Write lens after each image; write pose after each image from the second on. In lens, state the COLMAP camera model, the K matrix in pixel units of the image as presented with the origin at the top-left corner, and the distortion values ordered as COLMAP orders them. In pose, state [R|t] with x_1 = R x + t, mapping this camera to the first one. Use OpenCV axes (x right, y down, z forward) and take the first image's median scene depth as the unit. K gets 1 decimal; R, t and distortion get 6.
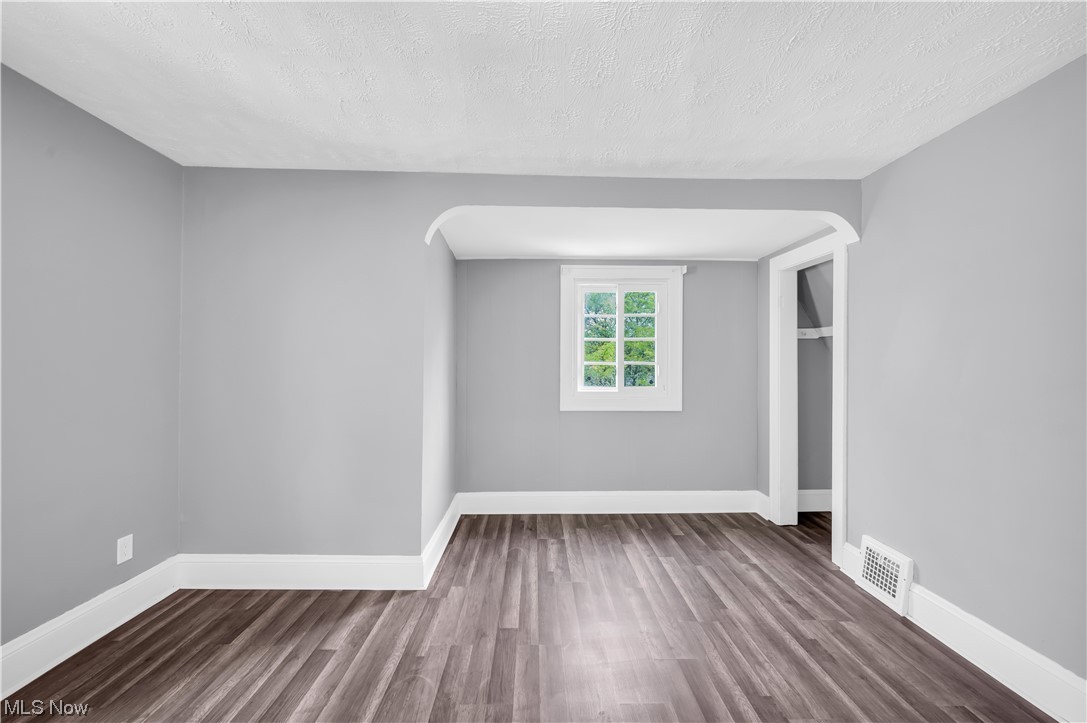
lens RADIAL K [[445.7, 0, 546.1], [0, 445.7, 367.5], [0, 0, 1]] dist [0.002647, -0.001241]
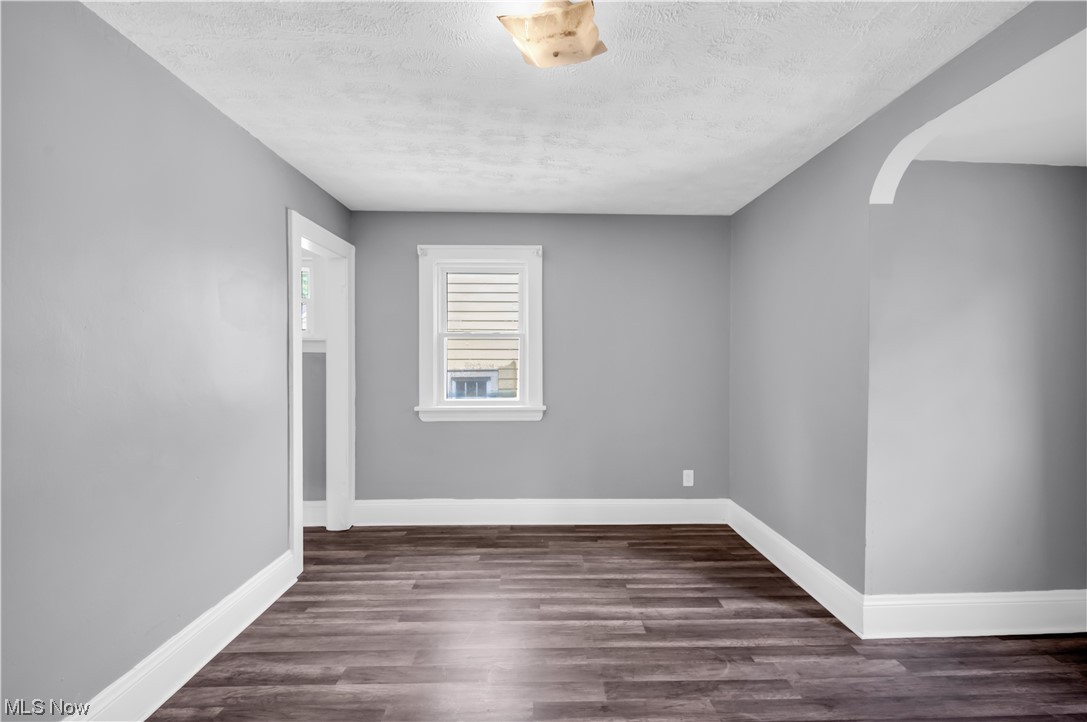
lens RADIAL K [[445.7, 0, 532.7], [0, 445.7, 365.0], [0, 0, 1]] dist [0.002647, -0.001241]
pose [[-0.032147, 0.004561, -0.999473, 0.630555], [-0.003044, 0.999985, 0.004661, 0.003205], [0.999479, 0.003192, -0.032133, 0.492519]]
